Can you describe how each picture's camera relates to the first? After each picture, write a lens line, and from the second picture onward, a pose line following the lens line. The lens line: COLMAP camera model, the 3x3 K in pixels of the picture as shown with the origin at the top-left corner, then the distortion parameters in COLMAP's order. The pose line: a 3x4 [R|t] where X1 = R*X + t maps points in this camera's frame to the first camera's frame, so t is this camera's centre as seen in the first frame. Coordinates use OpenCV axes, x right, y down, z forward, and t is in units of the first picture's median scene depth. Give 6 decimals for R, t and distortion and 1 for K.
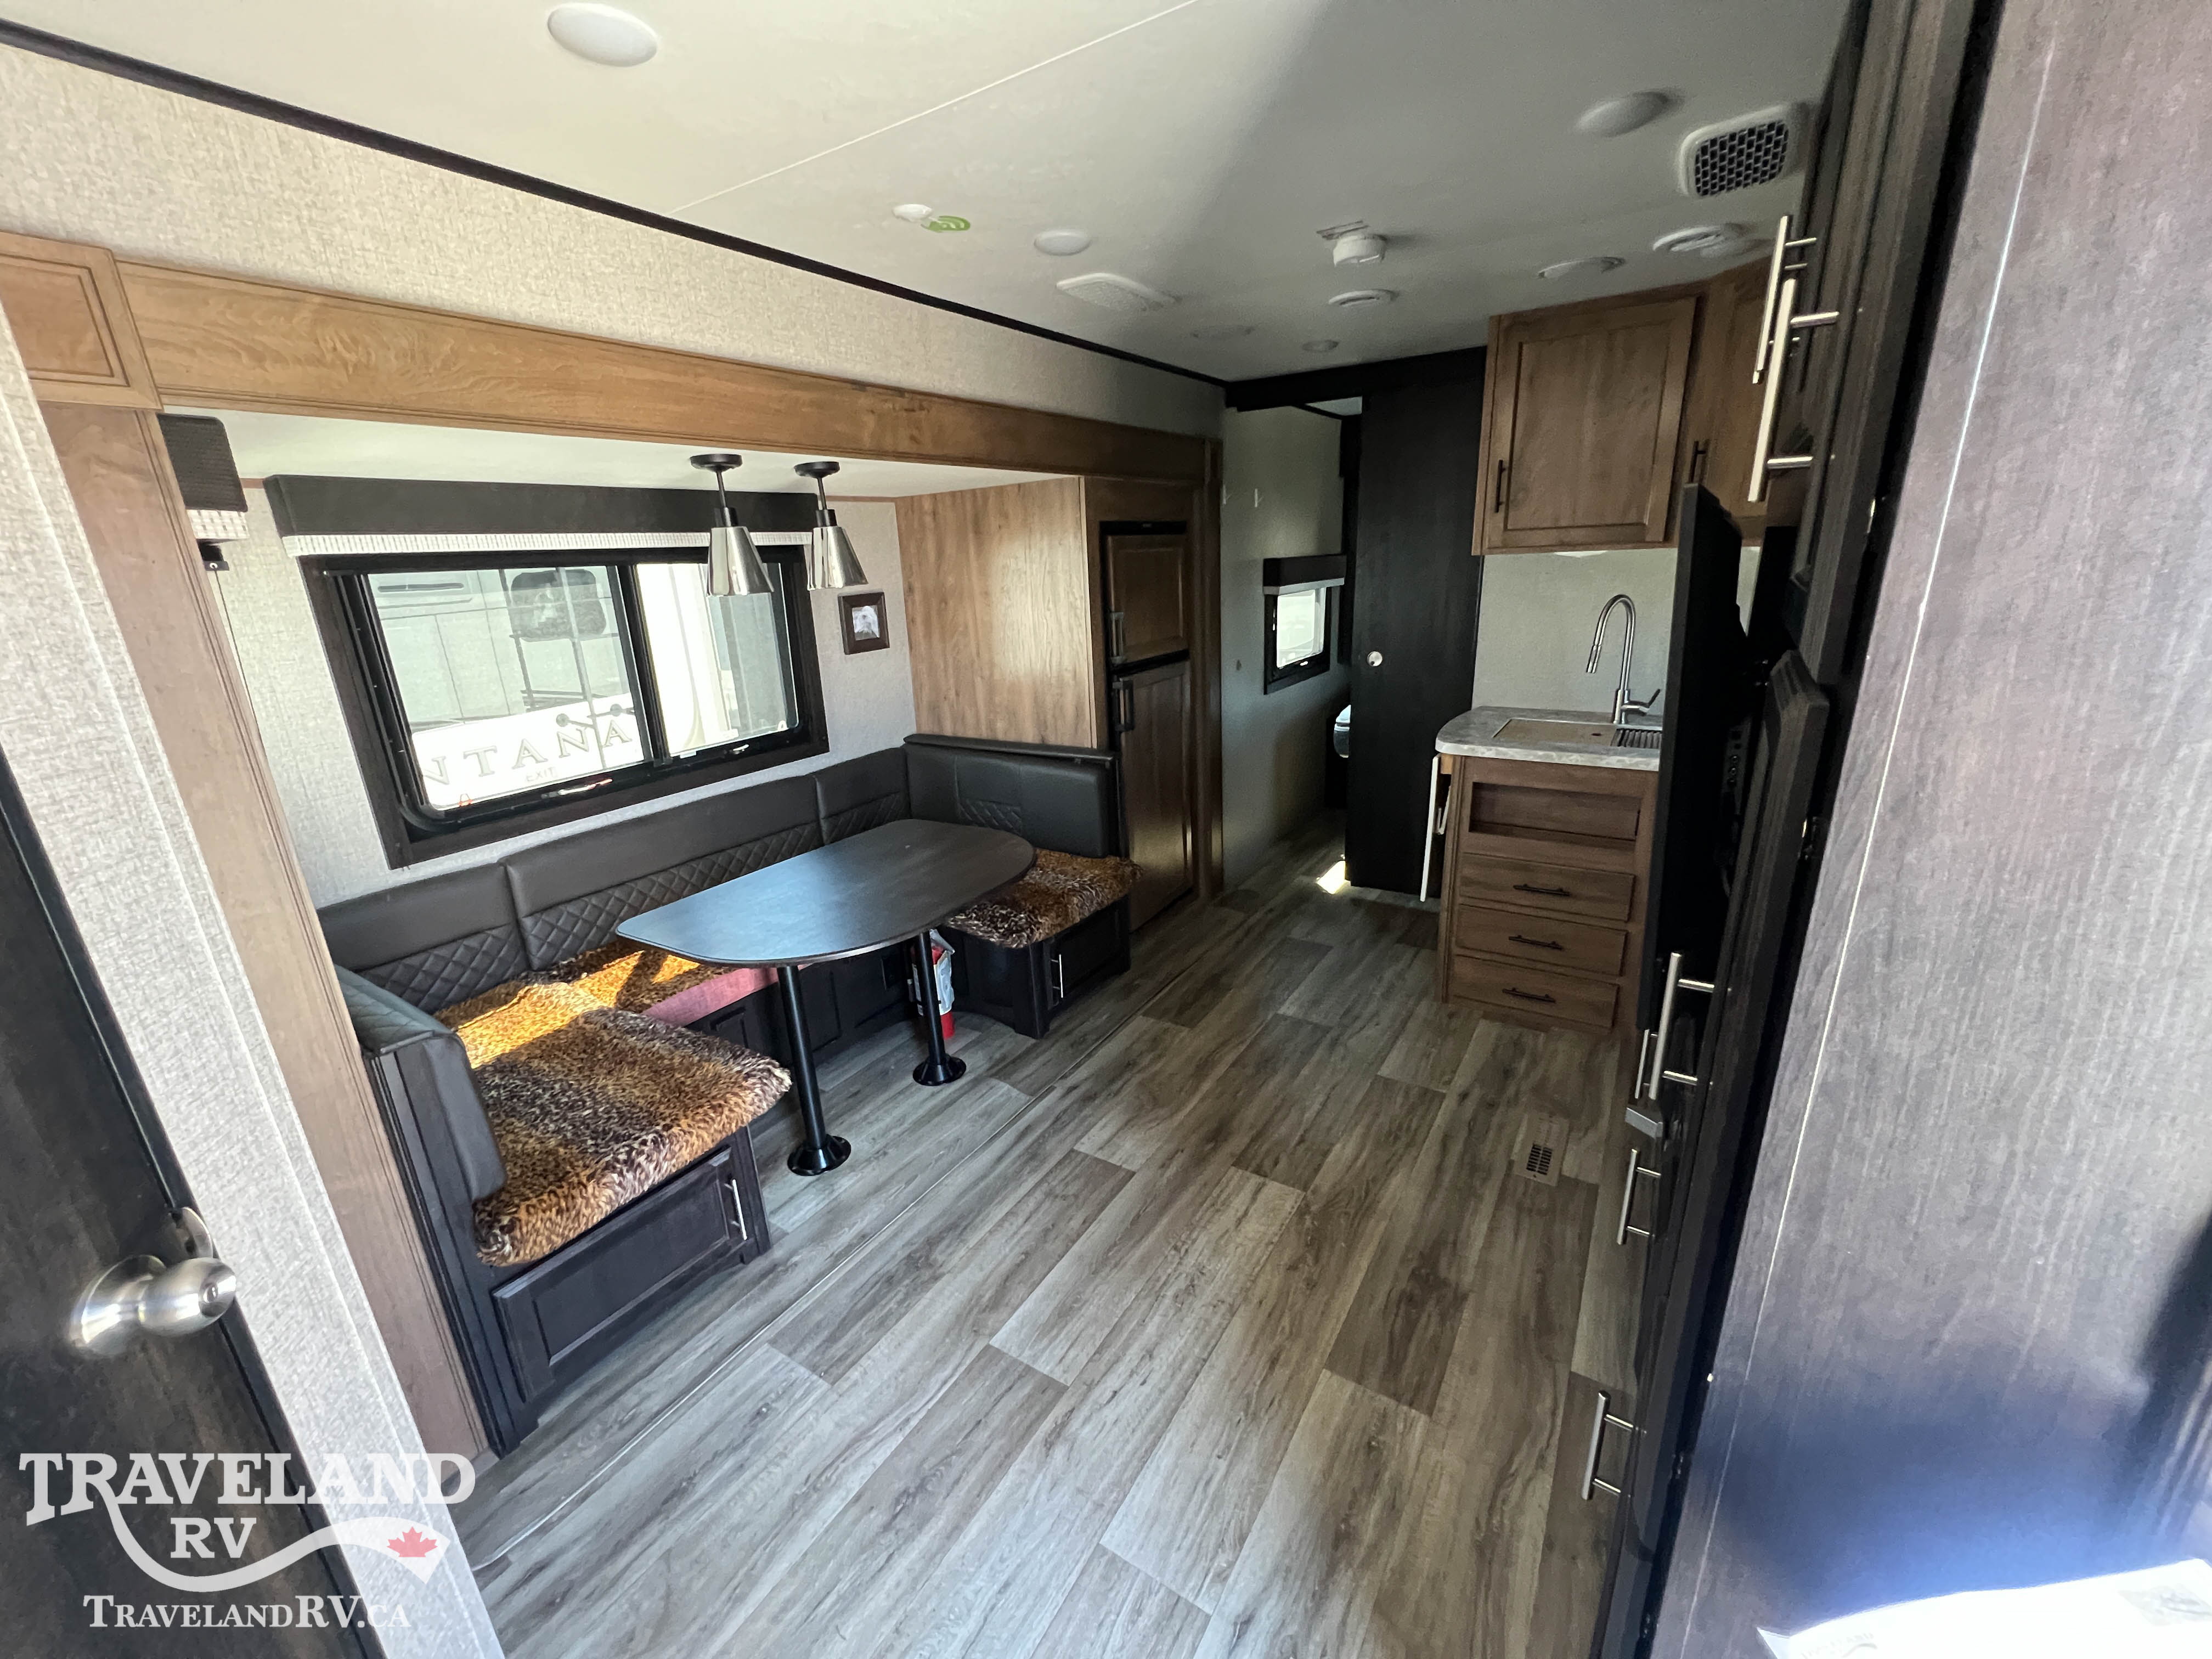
lens RADIAL K [[883.7, 0, 1105.5], [0, 883.7, 826.6], [0, 0, 1]] dist [-0.002376, 0.000210]
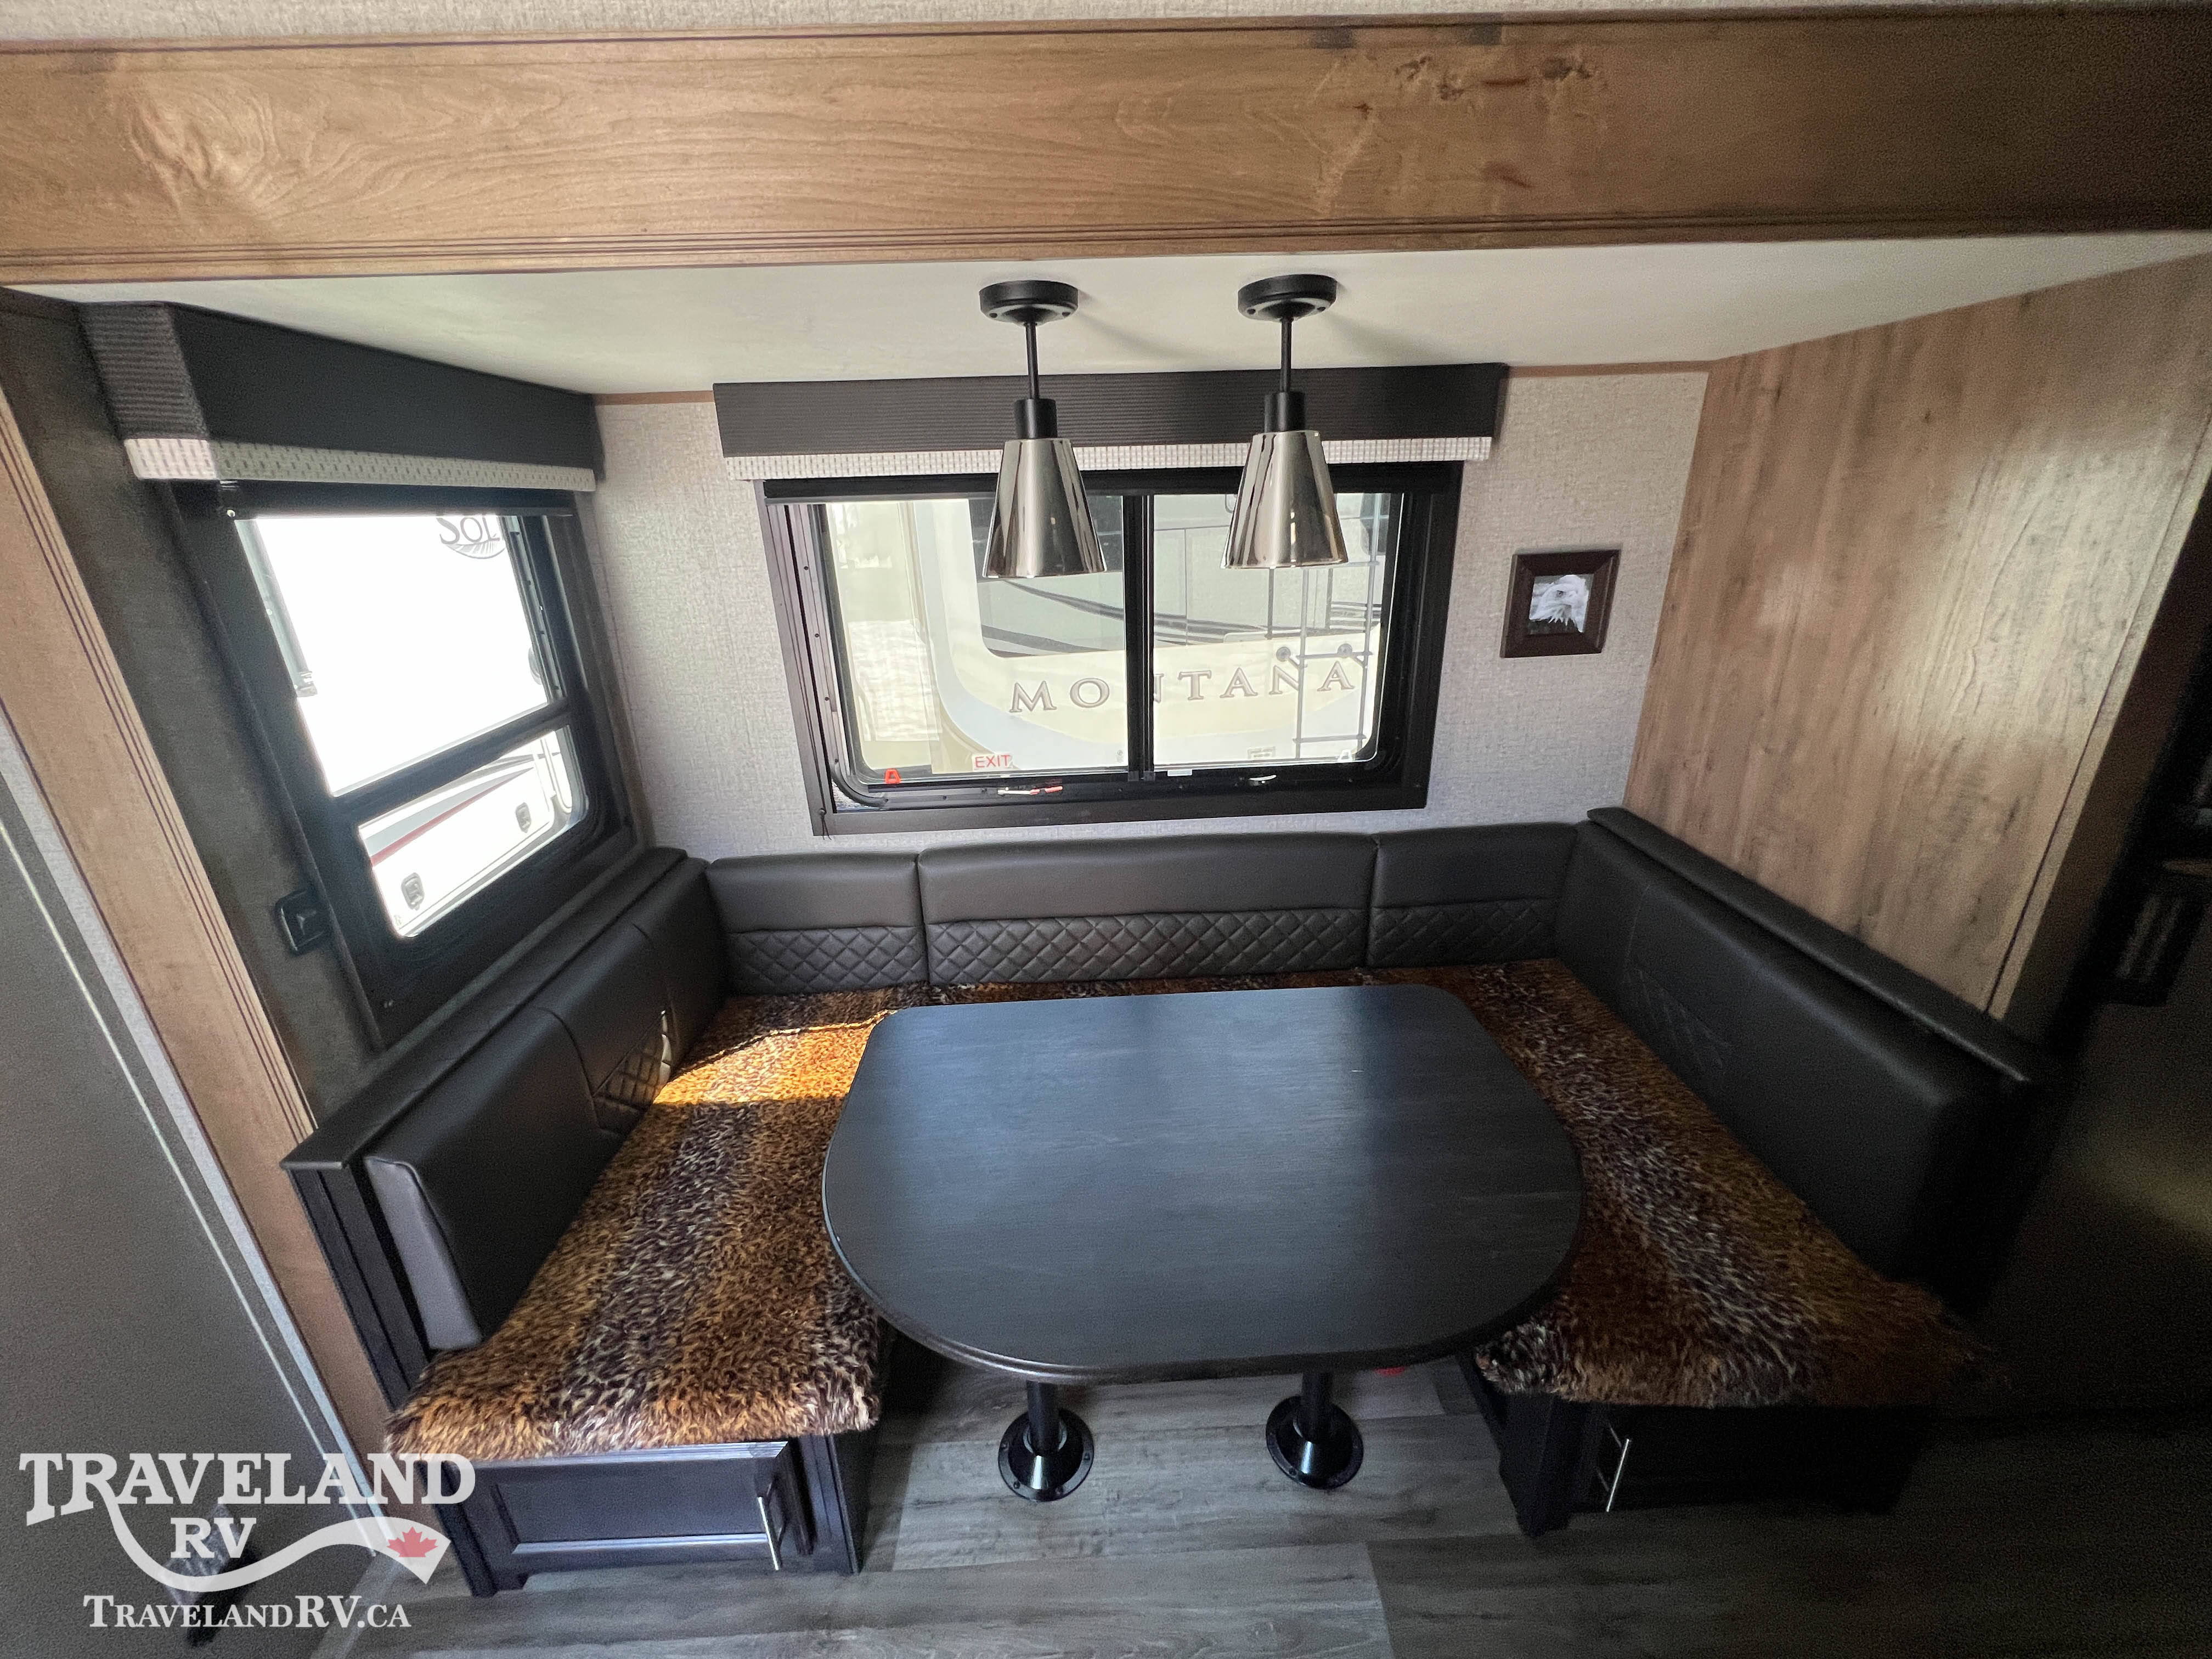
lens RADIAL K [[883.7, 0, 1105.5], [0, 883.7, 826.6], [0, 0, 1]] dist [-0.002376, 0.000210]
pose [[0.570256, 0.319189, -0.756919, 0.031769], [-0.241596, 0.945839, 0.216840, -0.159409], [0.785136, 0.059215, 0.616486, 0.469284]]
